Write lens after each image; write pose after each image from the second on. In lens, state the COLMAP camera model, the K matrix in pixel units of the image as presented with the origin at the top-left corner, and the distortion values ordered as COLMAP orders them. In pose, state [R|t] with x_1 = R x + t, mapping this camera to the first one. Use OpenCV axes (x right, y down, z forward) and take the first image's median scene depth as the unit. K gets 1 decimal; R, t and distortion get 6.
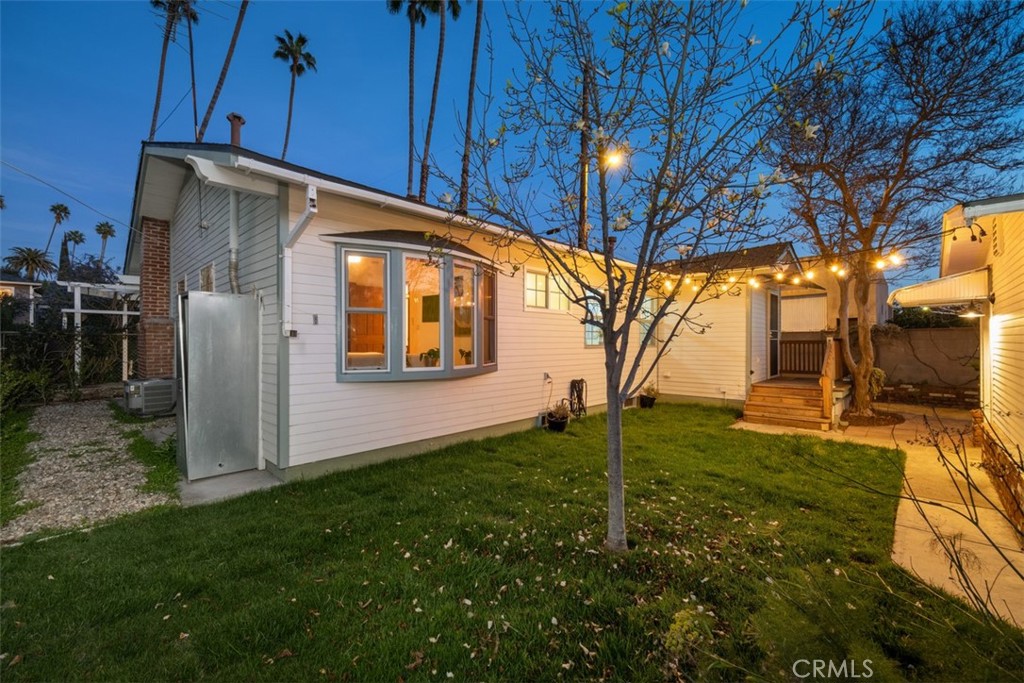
lens RADIAL K [[427.4, 0, 512.0], [0, 427.4, 341.5], [0, 0, 1]] dist [0.010225, -0.000168]
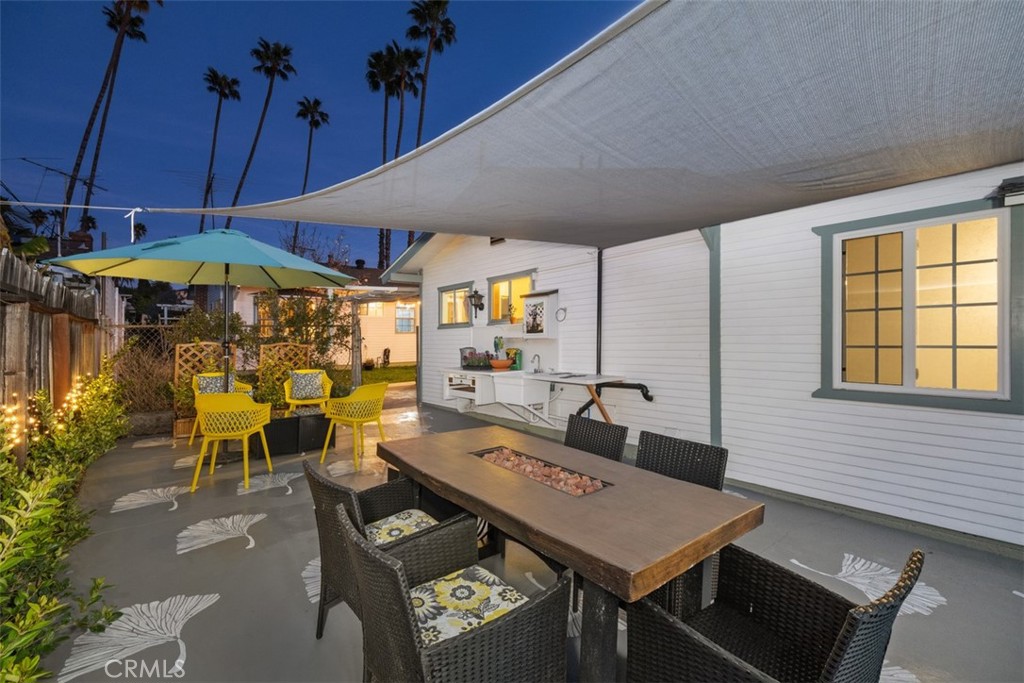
lens RADIAL K [[444.4, 0, 512.0], [0, 444.4, 341.5], [0, 0, 1]] dist [0.014248, -0.000056]
pose [[0.994219, 0.003425, -0.107315, 0.232368], [-0.003833, 0.999986, -0.003598, 0.010812], [0.107302, 0.003988, 0.994219, -0.255030]]
